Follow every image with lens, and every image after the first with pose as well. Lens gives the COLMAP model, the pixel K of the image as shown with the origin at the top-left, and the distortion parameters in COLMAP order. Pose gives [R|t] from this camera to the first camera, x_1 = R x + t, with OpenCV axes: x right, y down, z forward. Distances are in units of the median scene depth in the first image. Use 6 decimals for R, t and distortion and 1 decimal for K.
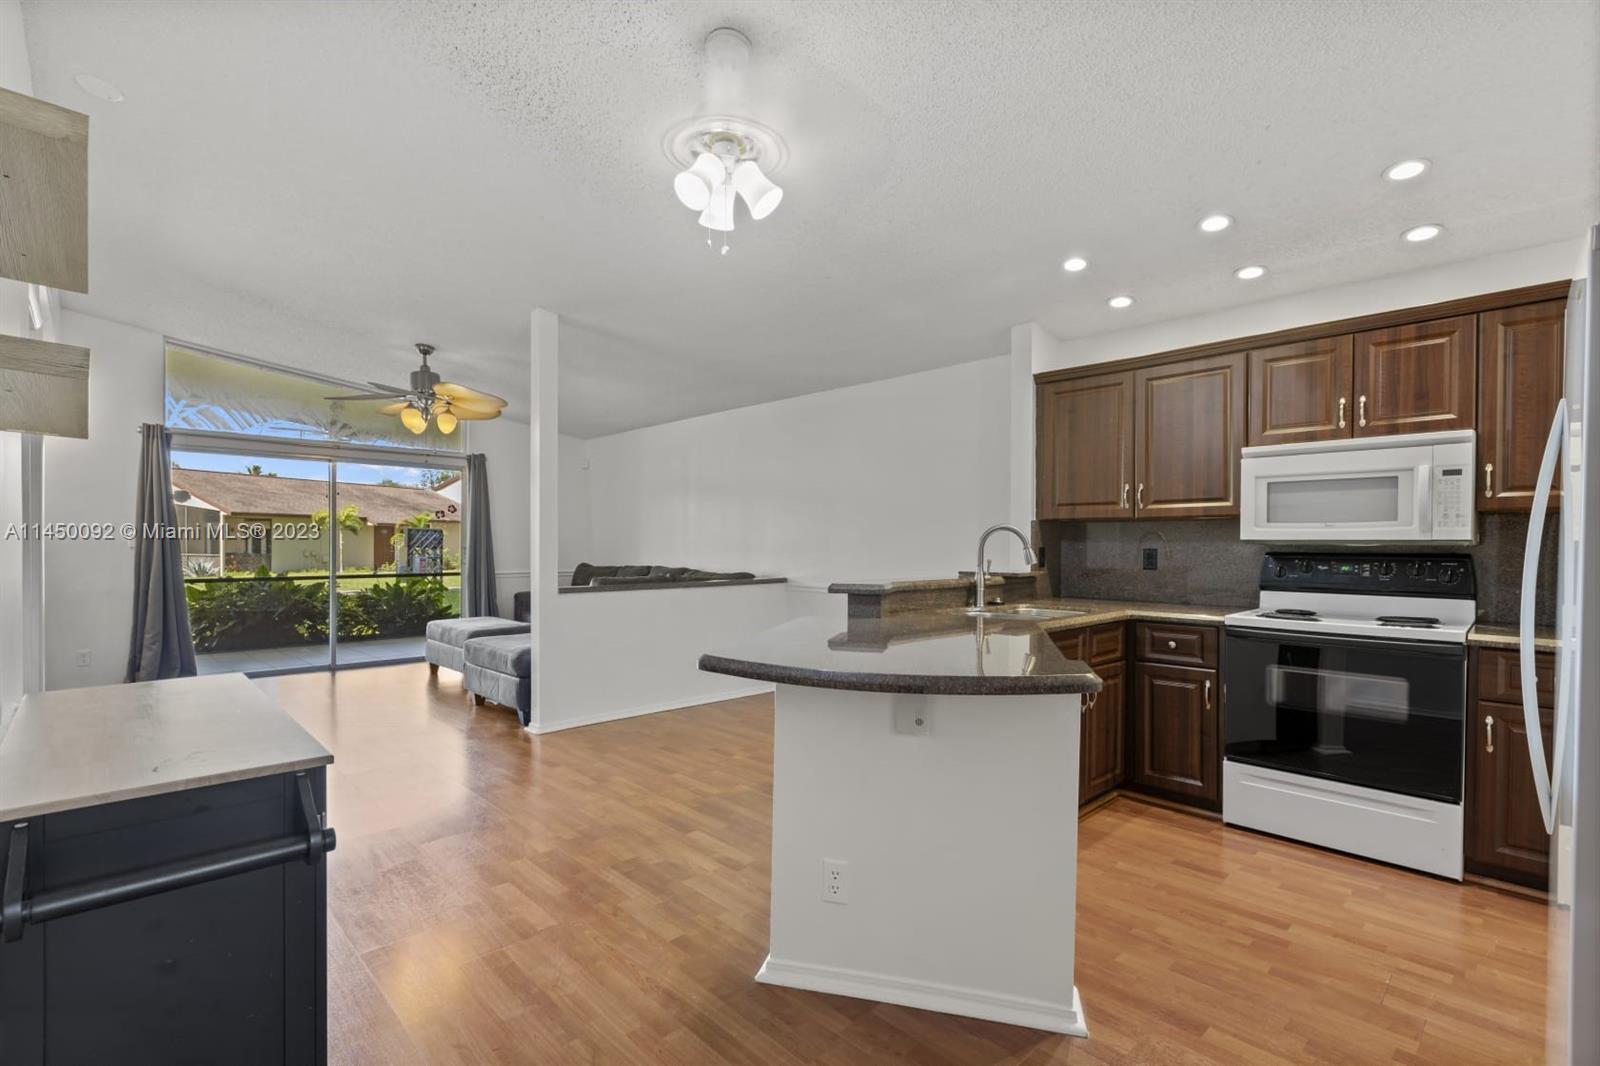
lens RADIAL K [[718.8, 0, 801.5], [0, 718.8, 552.9], [0, 0, 1]] dist [-0.000440, 0.000033]
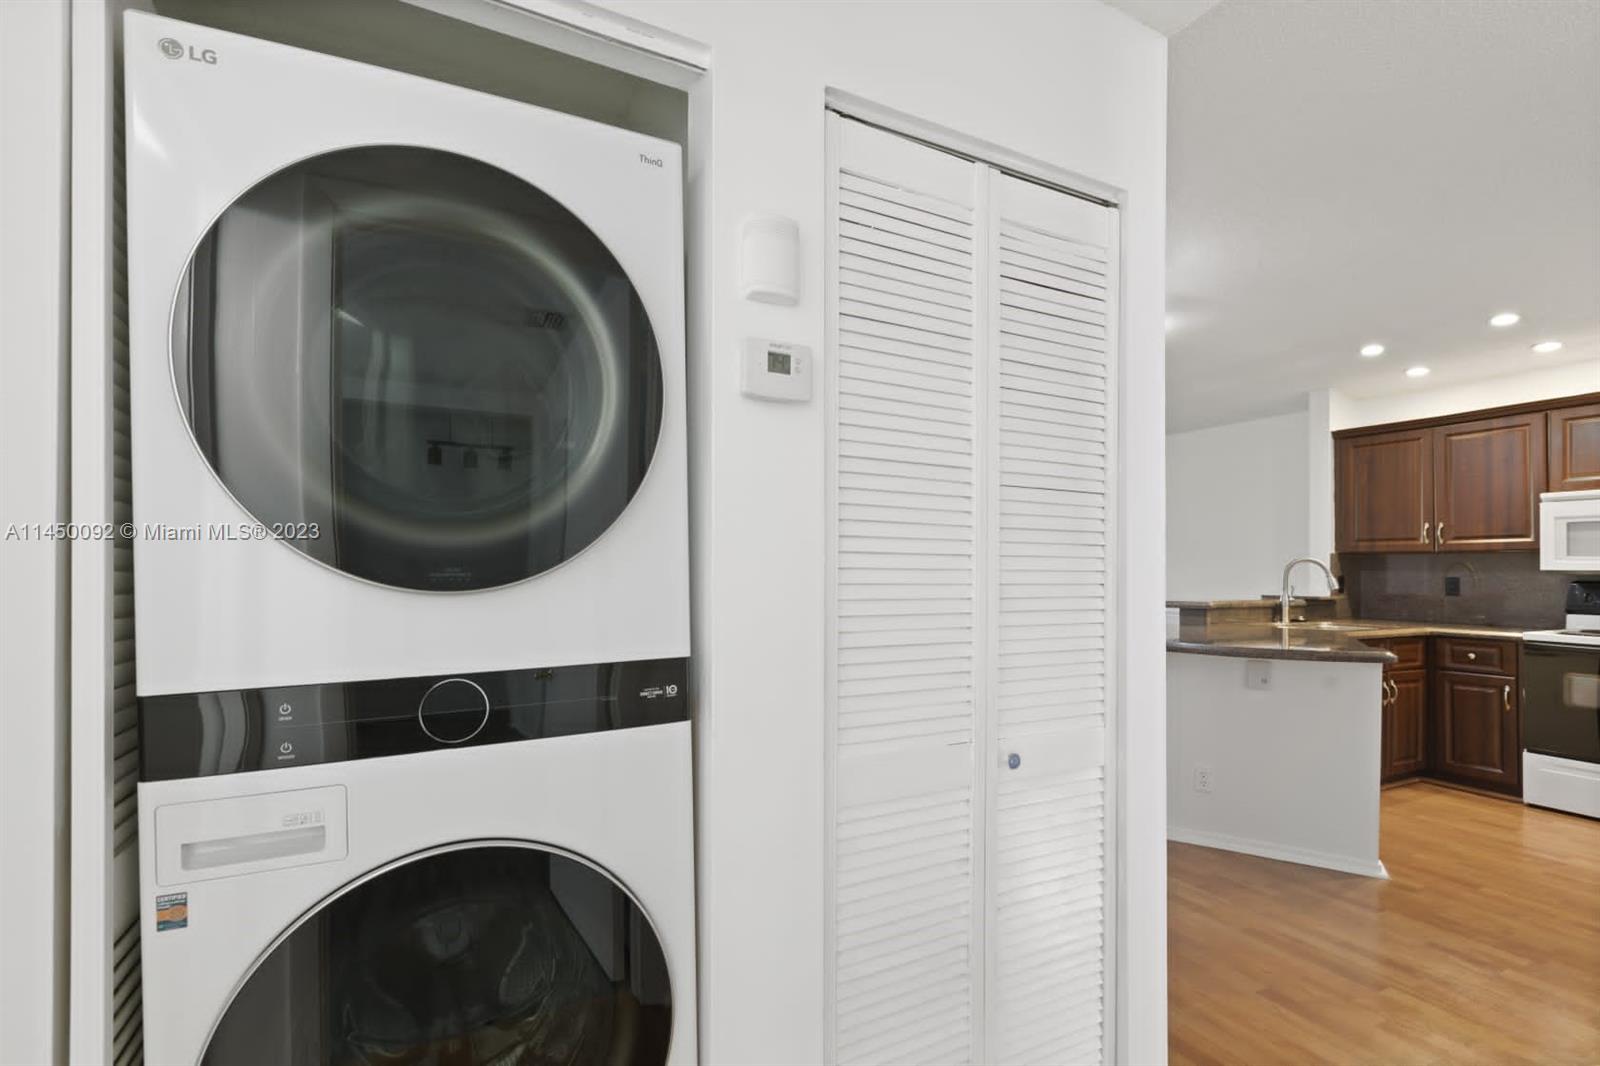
lens RADIAL K [[718.7, 0, 798.4], [0, 718.7, 562.2], [0, 0, 1]] dist [-0.000853, -0.000663]
pose [[0.952038, -0.001005, -0.305977, -0.191680], [-0.006013, 0.999740, -0.021994, 0.002315], [0.305919, 0.022779, 0.951785, -0.494345]]
